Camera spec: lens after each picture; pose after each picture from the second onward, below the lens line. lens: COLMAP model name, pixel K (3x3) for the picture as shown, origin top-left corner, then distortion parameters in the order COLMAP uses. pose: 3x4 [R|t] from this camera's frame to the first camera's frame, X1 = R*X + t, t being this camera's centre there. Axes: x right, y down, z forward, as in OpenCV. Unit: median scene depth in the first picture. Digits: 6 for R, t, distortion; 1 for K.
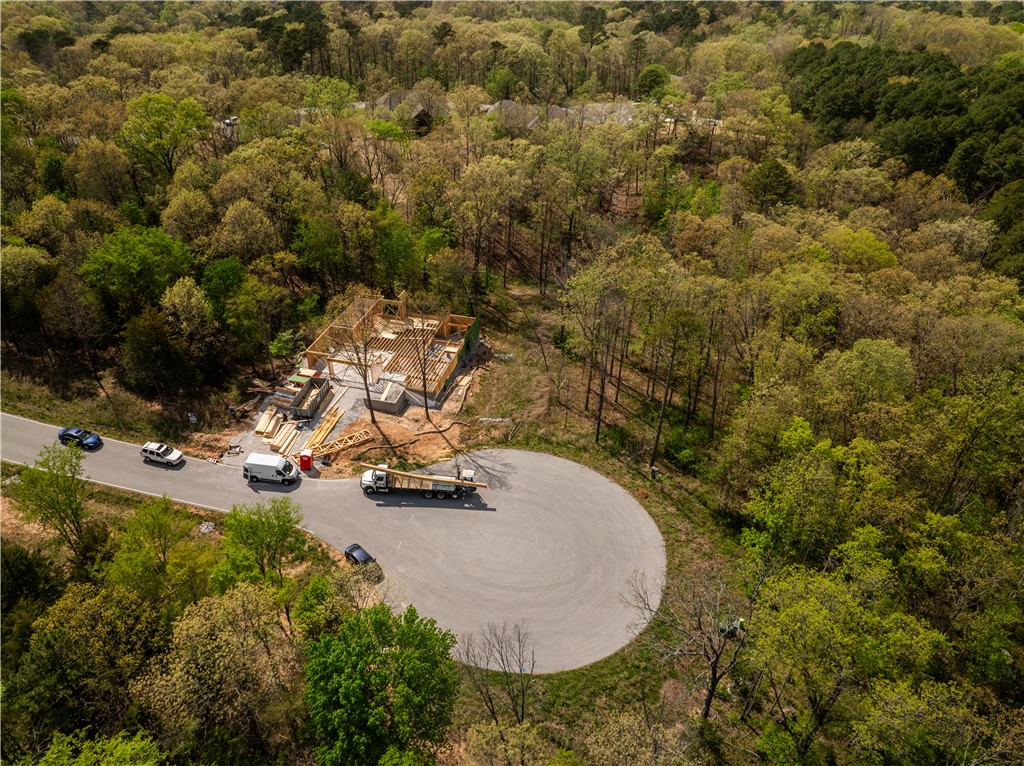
lens RADIAL K [[719.9, 0, 511.0], [0, 719.9, 386.1], [0, 0, 1]] dist [-0.043598, 0.005602]
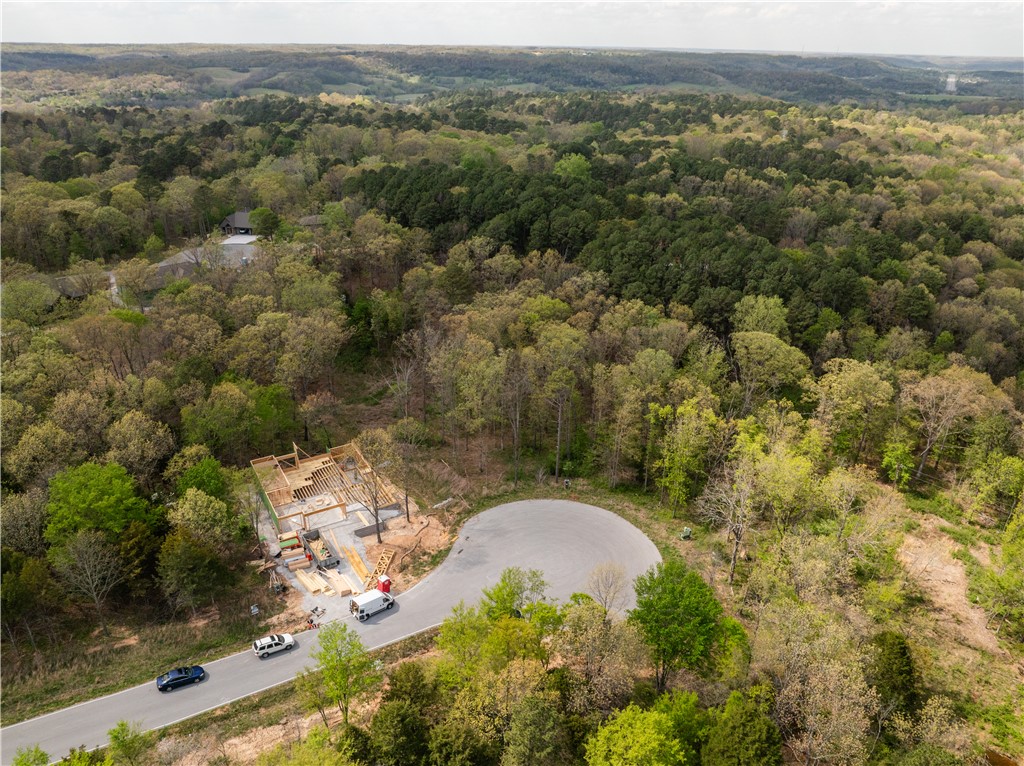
lens RADIAL K [[719.9, 0, 511.0], [0, 719.9, 386.1], [0, 0, 1]] dist [-0.043598, 0.005602]
pose [[0.710127, -0.309553, 0.632374, -0.685893], [0.388522, 0.921322, 0.014704, -0.116450], [-0.587172, 0.235250, 0.774524, -0.089061]]
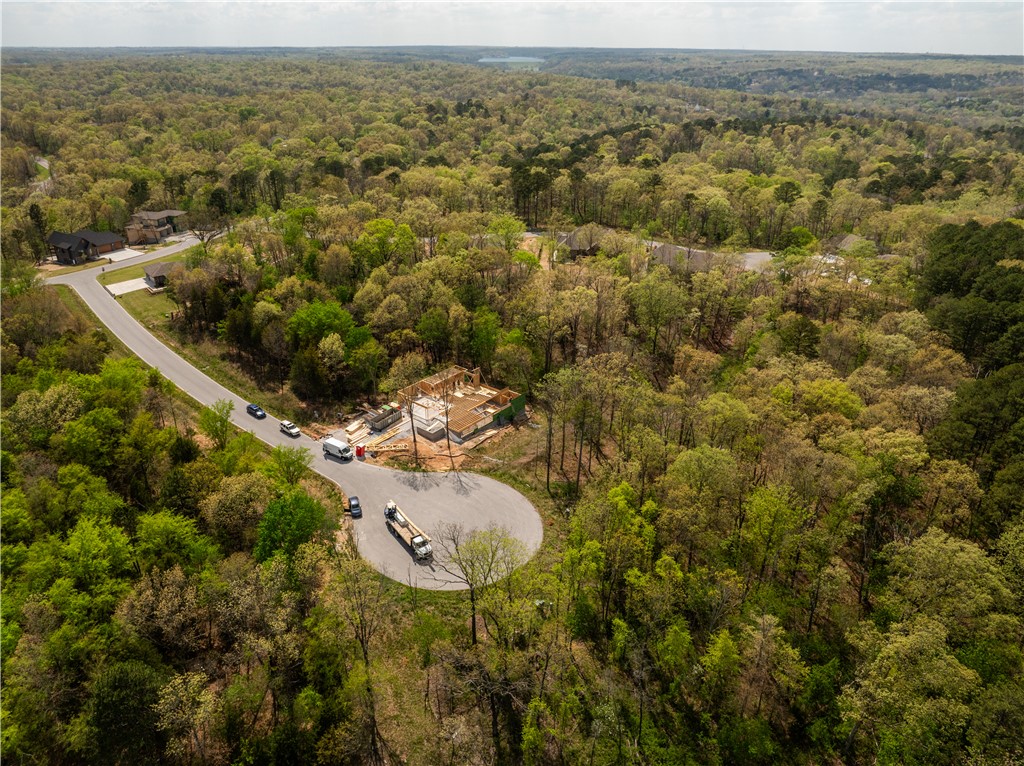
lens RADIAL K [[718.6, 0, 511.2], [0, 718.6, 387.4], [0, 0, 1]] dist [-0.039641, 0.000589]
pose [[0.907497, 0.174544, -0.382077, 0.562468], [-0.228094, 0.968563, -0.099294, 0.042827], [0.352735, 0.177259, 0.918780, -0.372142]]
